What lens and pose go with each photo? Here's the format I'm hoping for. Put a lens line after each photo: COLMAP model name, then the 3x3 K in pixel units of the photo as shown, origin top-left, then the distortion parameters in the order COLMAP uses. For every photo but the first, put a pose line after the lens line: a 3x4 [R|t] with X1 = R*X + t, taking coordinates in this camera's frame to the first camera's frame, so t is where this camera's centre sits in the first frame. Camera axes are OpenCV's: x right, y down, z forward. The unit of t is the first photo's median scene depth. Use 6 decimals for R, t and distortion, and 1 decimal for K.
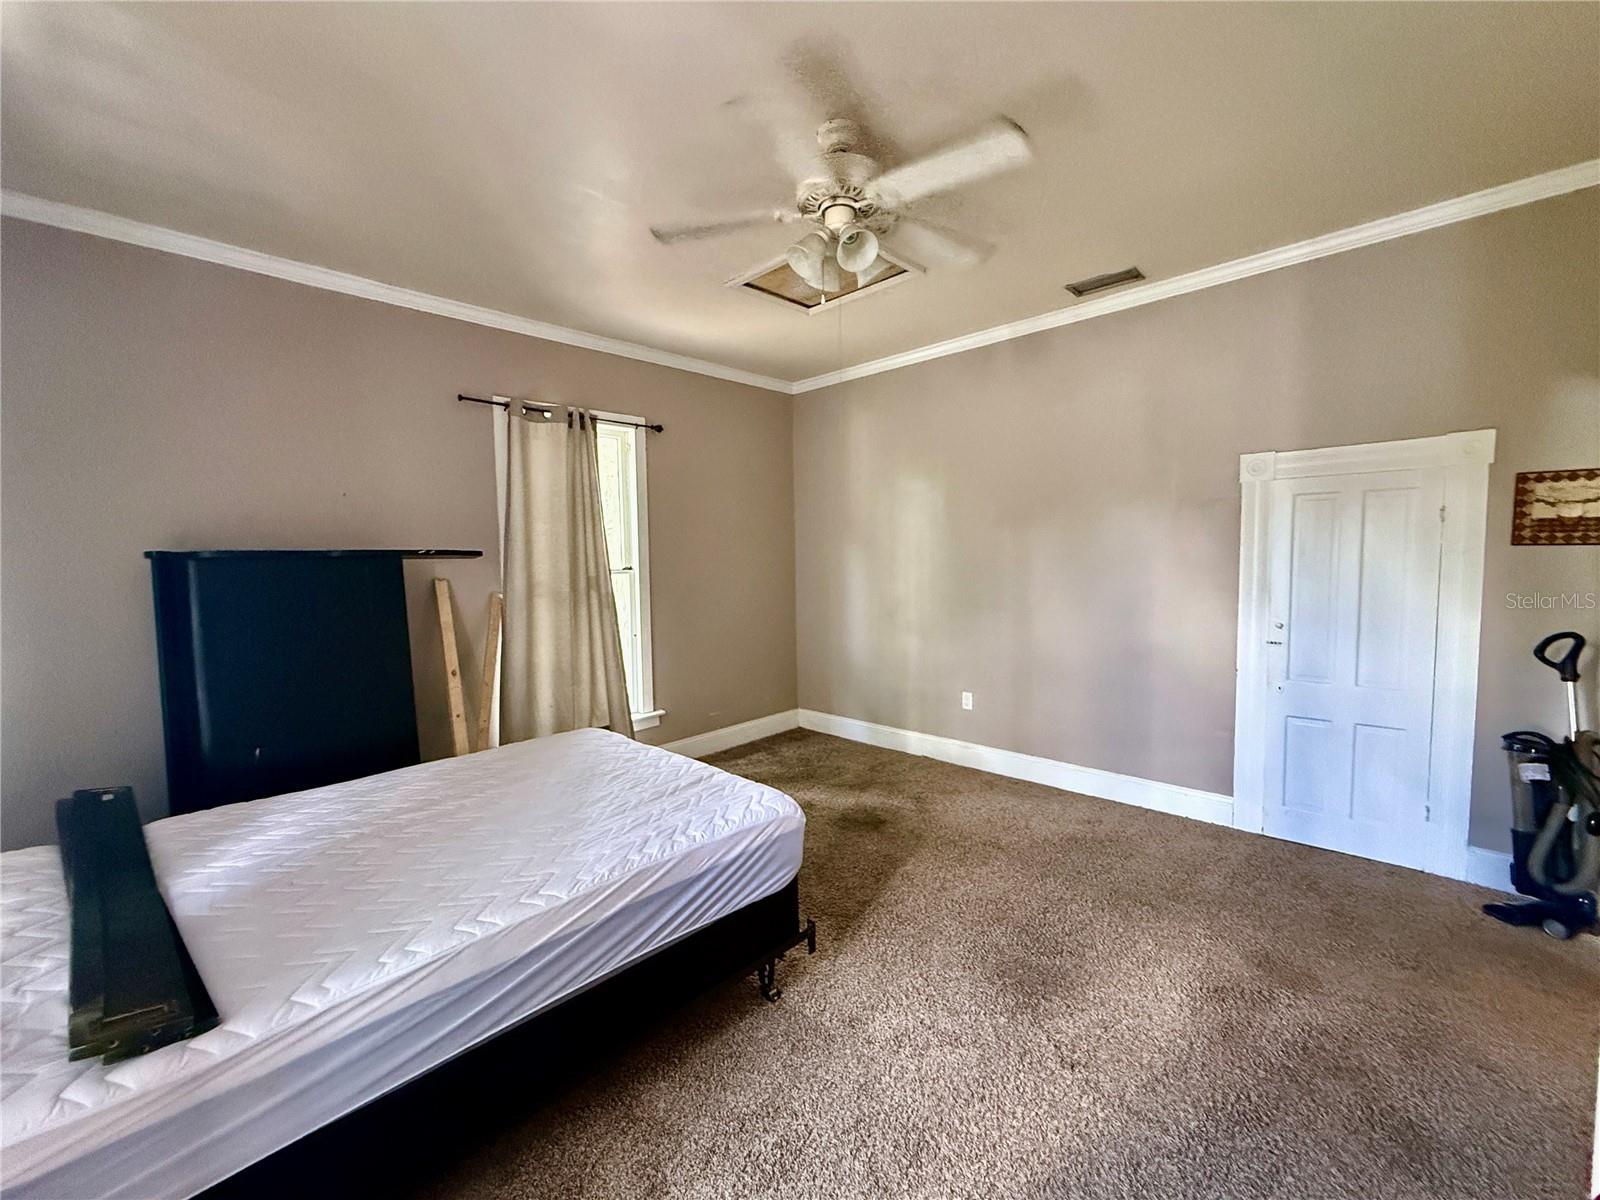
lens RADIAL K [[642.3, 0, 795.7], [0, 642.3, 600.1], [0, 0, 1]] dist [-0.000741, -0.000116]
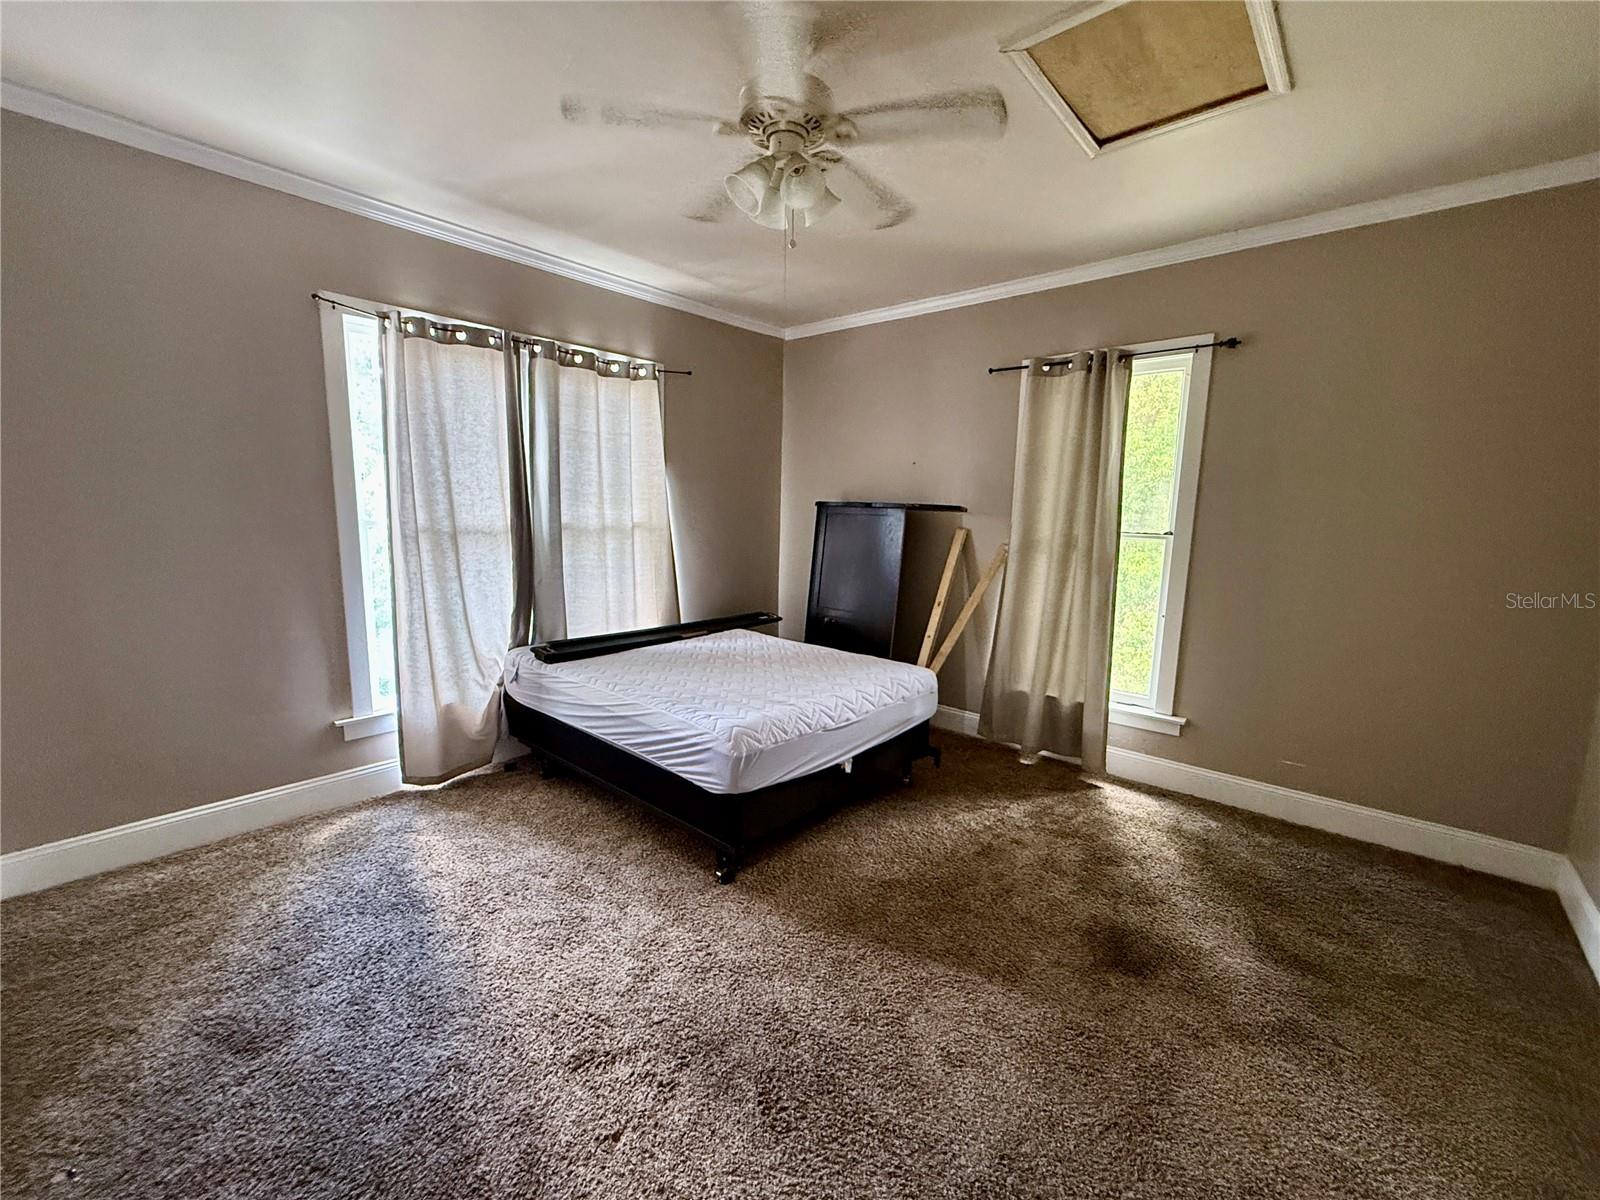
lens RADIAL K [[642.3, 0, 795.7], [0, 642.3, 600.1], [0, 0, 1]] dist [-0.000741, -0.000116]
pose [[0.061327, 0.169866, -0.983557, 0.562178], [-0.091758, 0.982199, 0.163910, -0.060665], [0.993891, 0.080197, 0.075822, 0.519504]]
